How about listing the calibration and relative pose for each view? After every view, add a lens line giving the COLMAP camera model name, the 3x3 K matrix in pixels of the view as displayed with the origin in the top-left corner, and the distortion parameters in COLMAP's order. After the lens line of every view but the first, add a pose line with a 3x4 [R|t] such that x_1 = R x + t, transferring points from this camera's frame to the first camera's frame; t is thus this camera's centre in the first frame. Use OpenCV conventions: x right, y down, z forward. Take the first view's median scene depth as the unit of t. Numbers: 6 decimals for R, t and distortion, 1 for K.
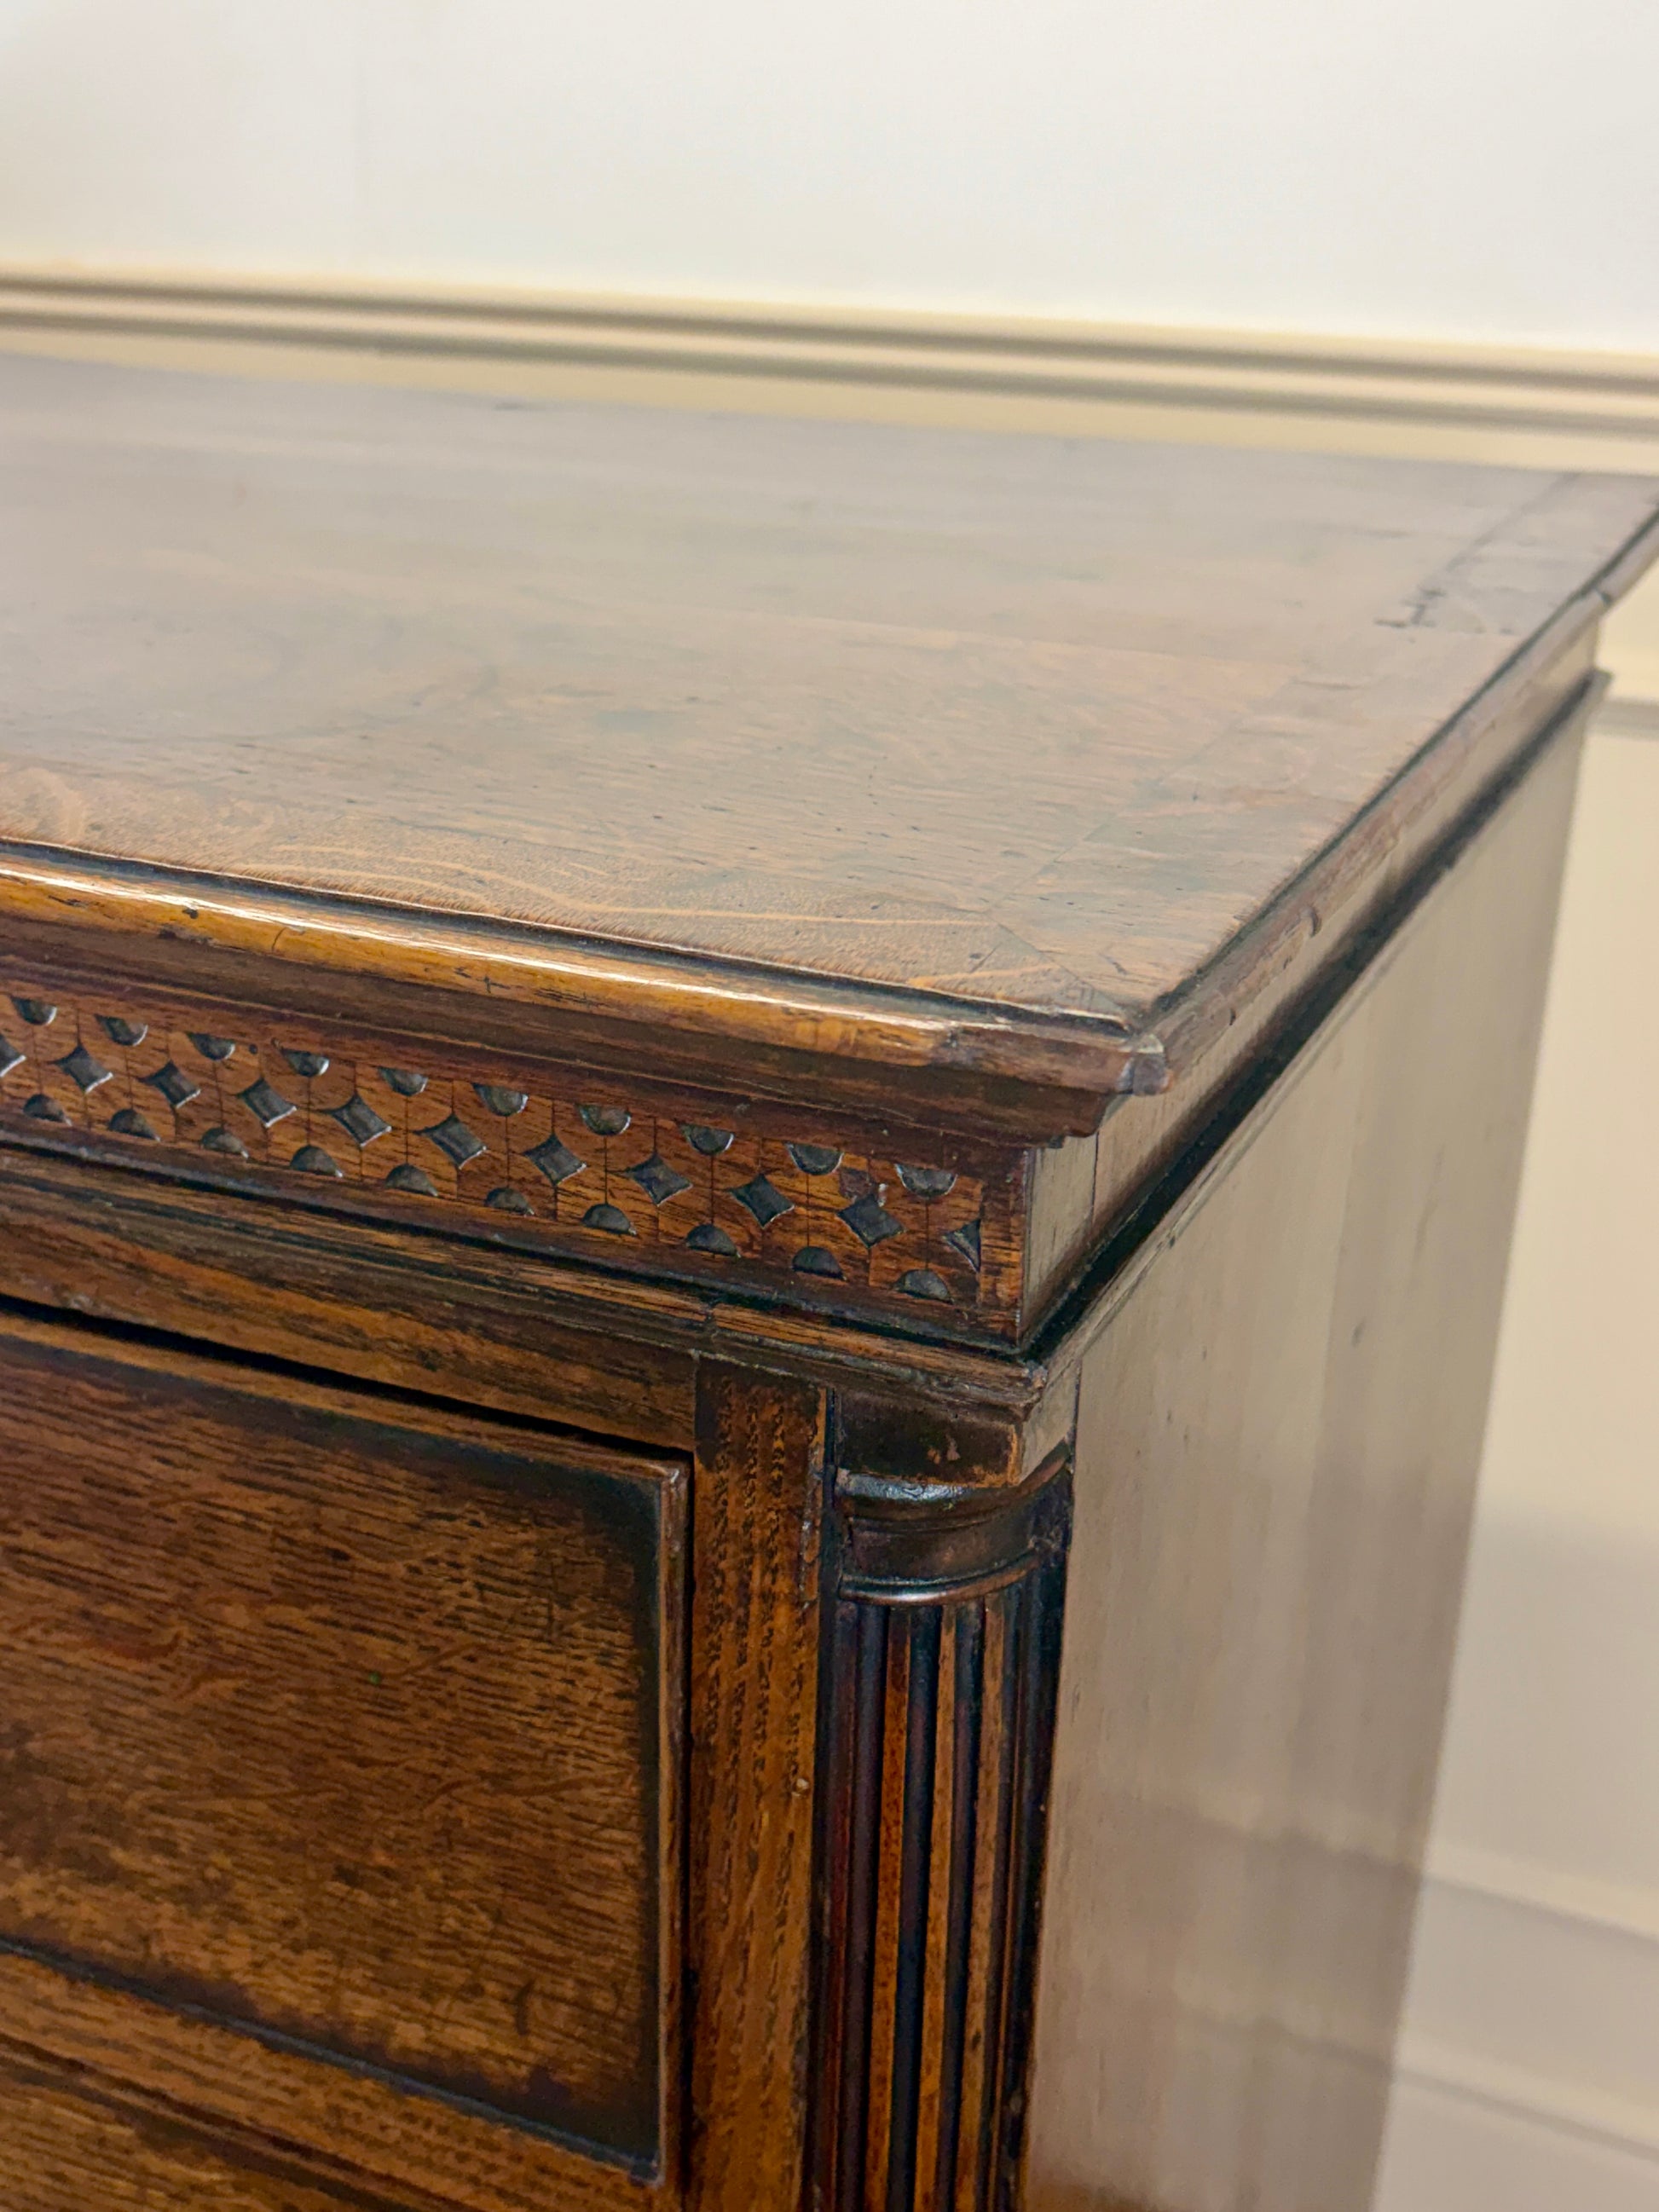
lens RADIAL K [[2565.0, 0, 881.6], [0, 2565.0, 1078.3], [0, 0, 1]] dist [0.063816, 0.000000]
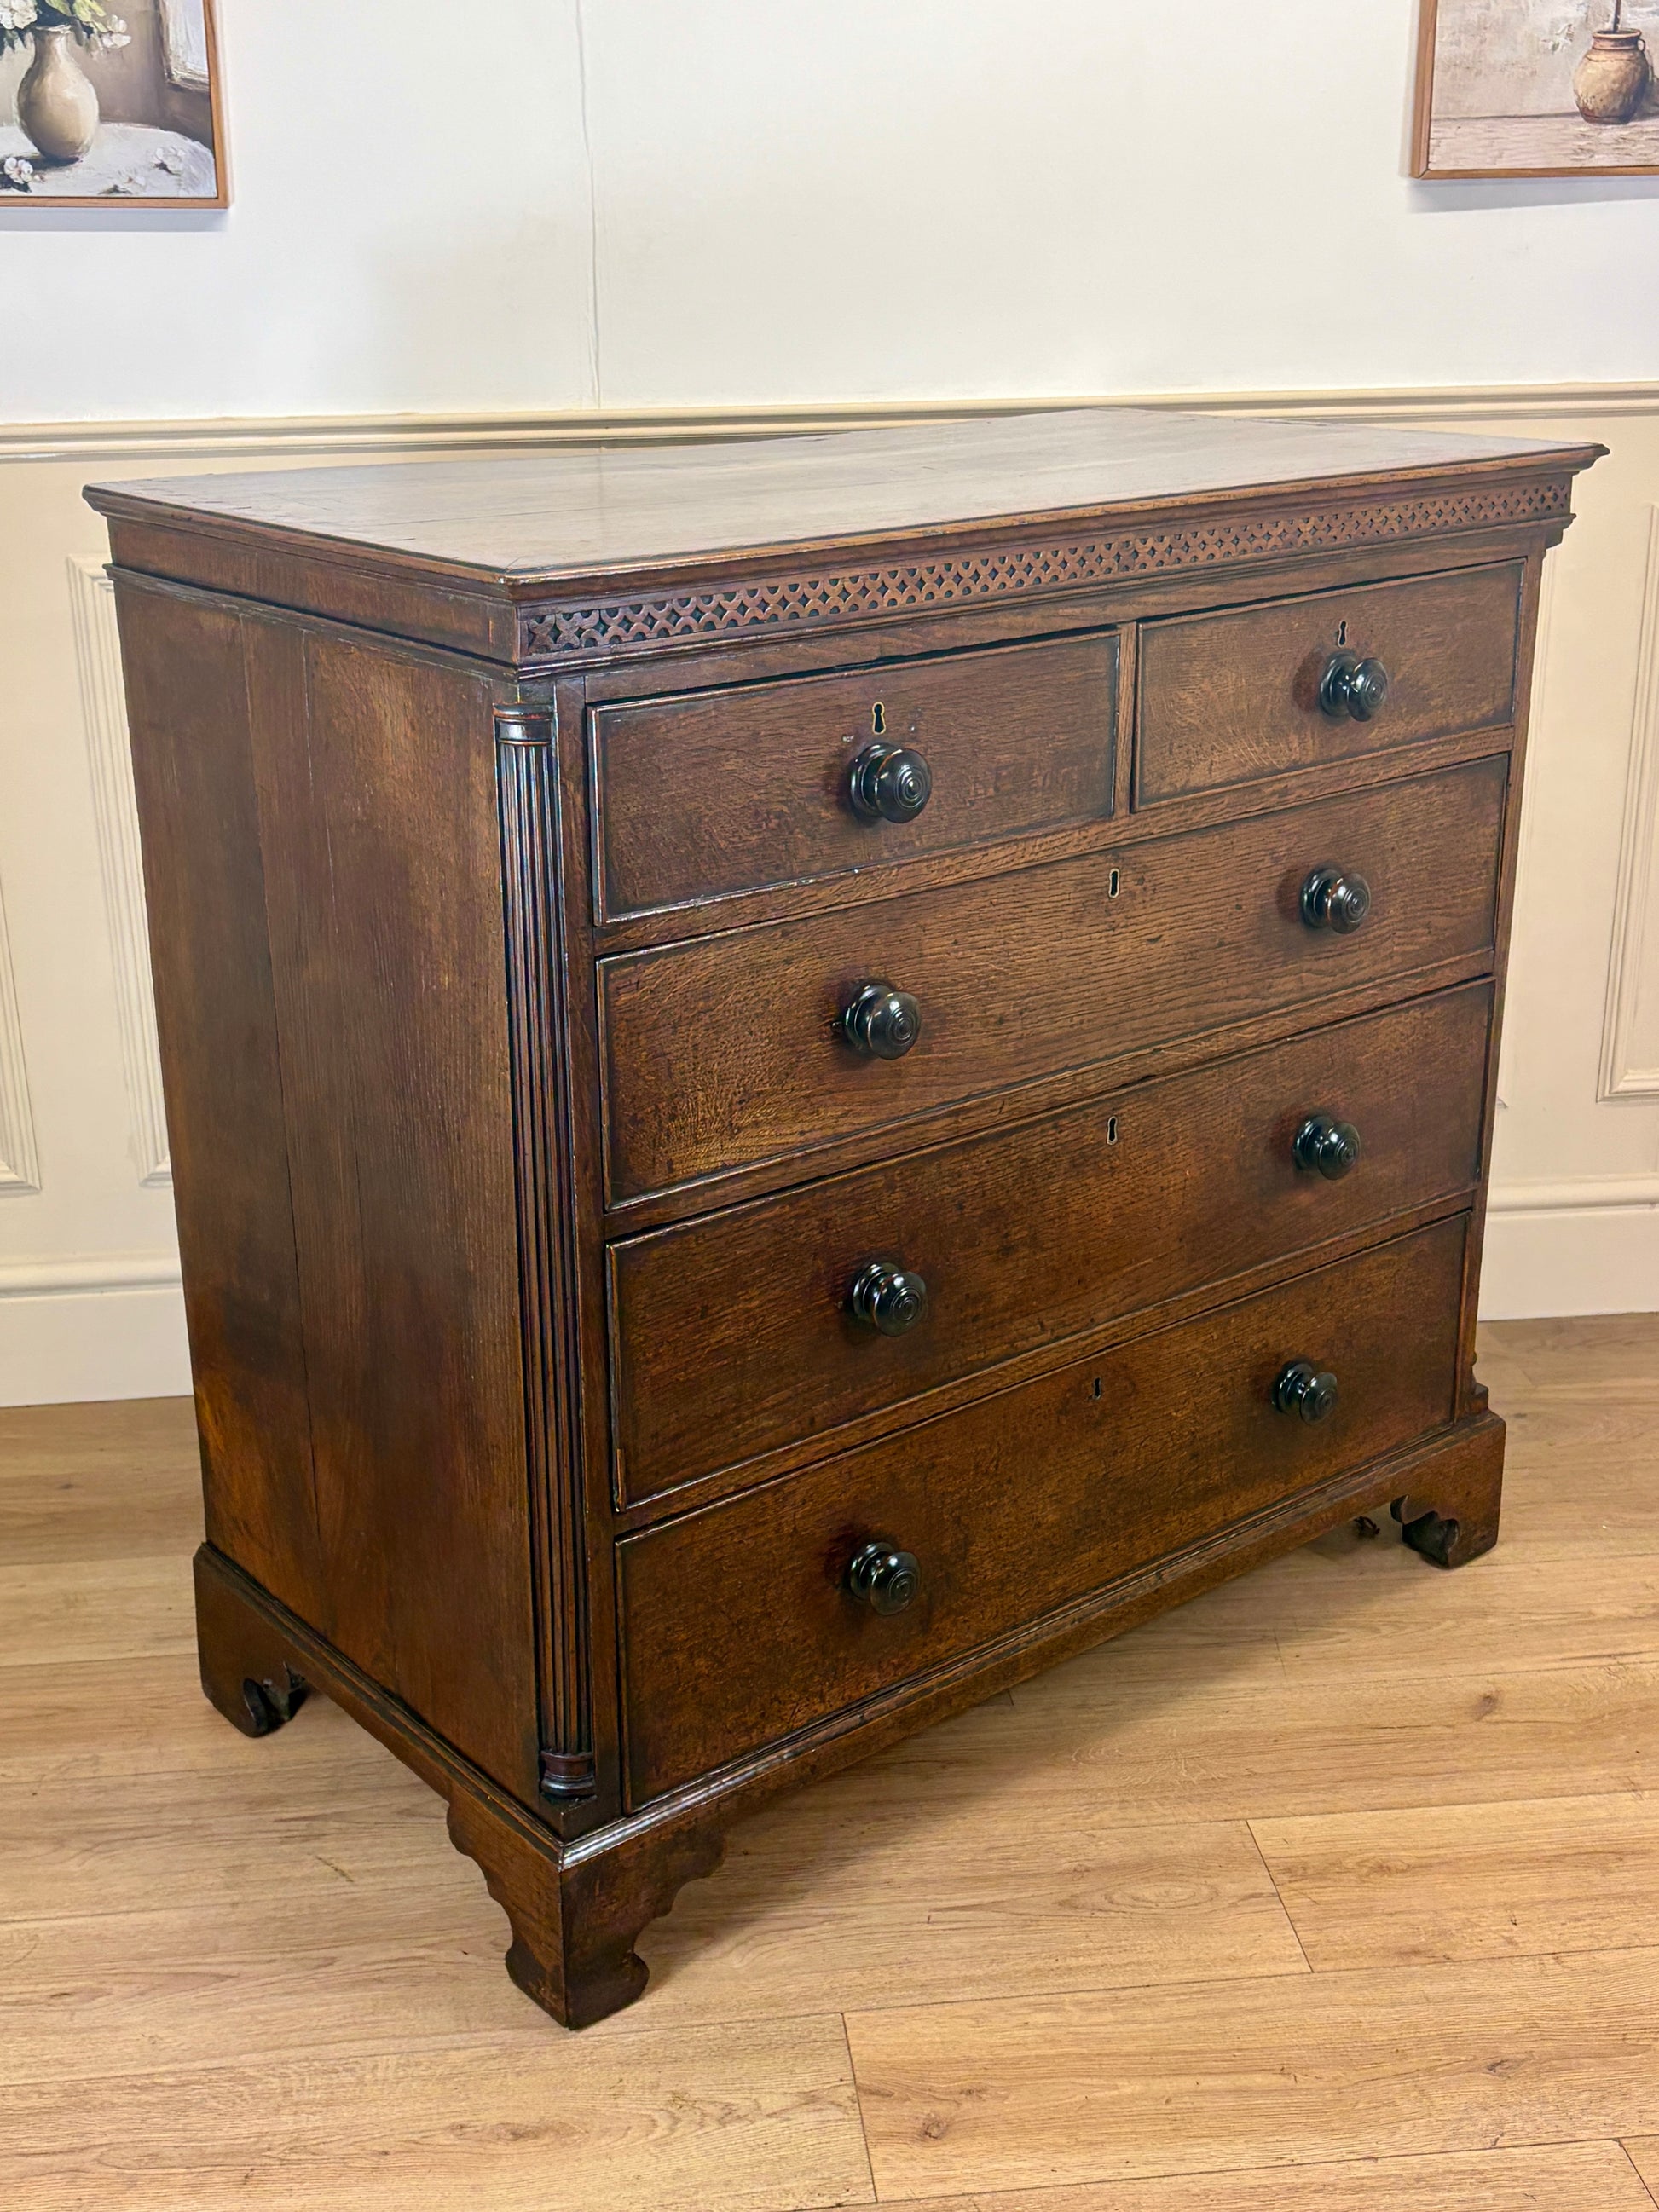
lens RADIAL K [[2565.0, 0, 777.5], [0, 2565.0, 1103.9], [0, 0, 1]] dist [0.063816, 0.000000]
pose [[0.464353, -0.330179, 0.821802, -5.767281], [0.349629, 0.920884, 0.172432, -0.286728], [-0.813717, 0.207256, 0.543055, -0.458442]]
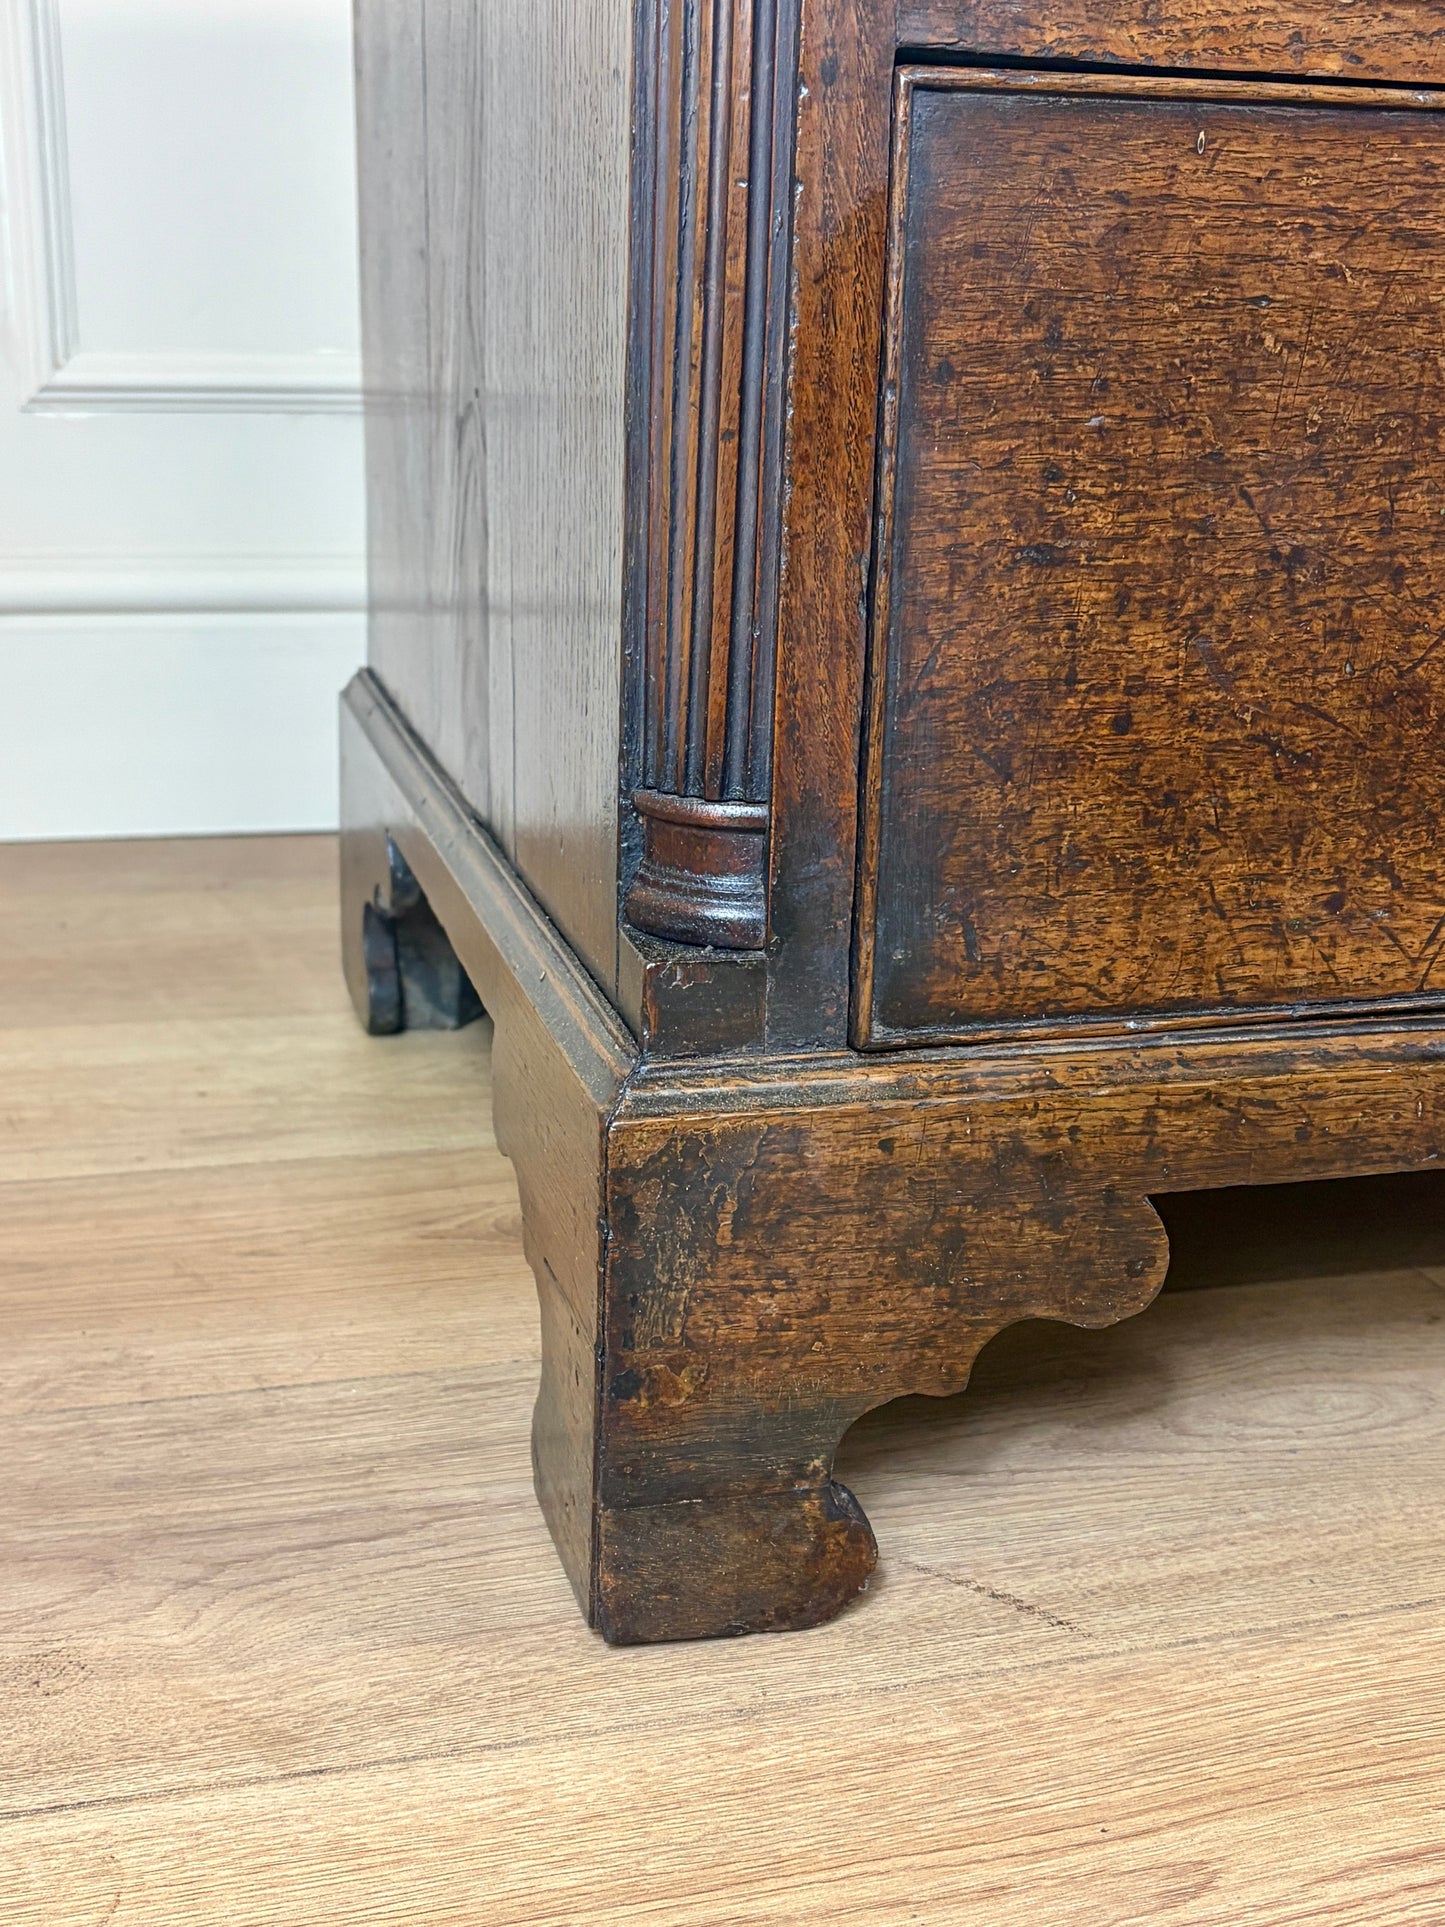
lens RADIAL K [[2297.2, 0, 717.7], [0, 2297.2, 981.2], [0, 0, 1]] dist [0.012150, 0.000000]
pose [[0.781912, -0.189136, 0.594005, -3.313217], [0.227644, 0.973689, 0.010374, 1.578151], [-0.580338, 0.127110, 0.804395, 1.532779]]
